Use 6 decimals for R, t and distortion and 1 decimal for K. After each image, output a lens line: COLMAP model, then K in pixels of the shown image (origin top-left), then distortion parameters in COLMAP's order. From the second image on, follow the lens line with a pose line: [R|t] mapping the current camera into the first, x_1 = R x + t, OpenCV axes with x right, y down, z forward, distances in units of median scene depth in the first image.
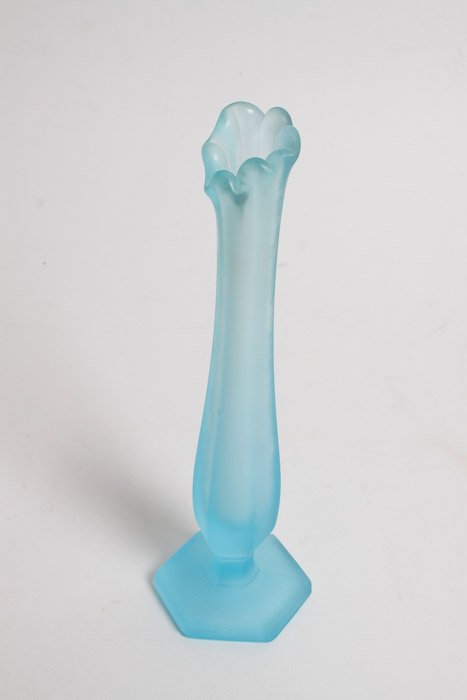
lens RADIAL K [[1050.9, 0, 233.5], [0, 1050.9, 350.0], [0, 0, 1]] dist [-0.055604, -0.029982]
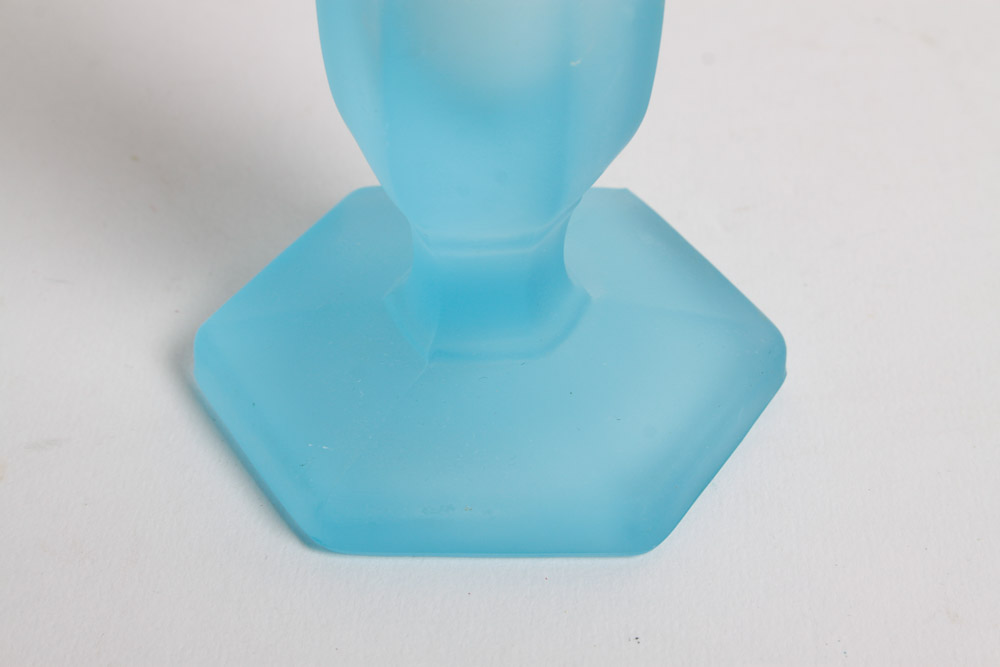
lens RADIAL K [[2514.8, 0, 500.0], [0, 2514.8, 333.5], [0, 0, 1]] dist [0.397034, 0.097631]
pose [[0.999012, -0.039549, 0.020272, -0.013546], [0.036925, 0.992495, 0.116577, 0.183204], [-0.024731, -0.115713, 0.992975, 0.469505]]
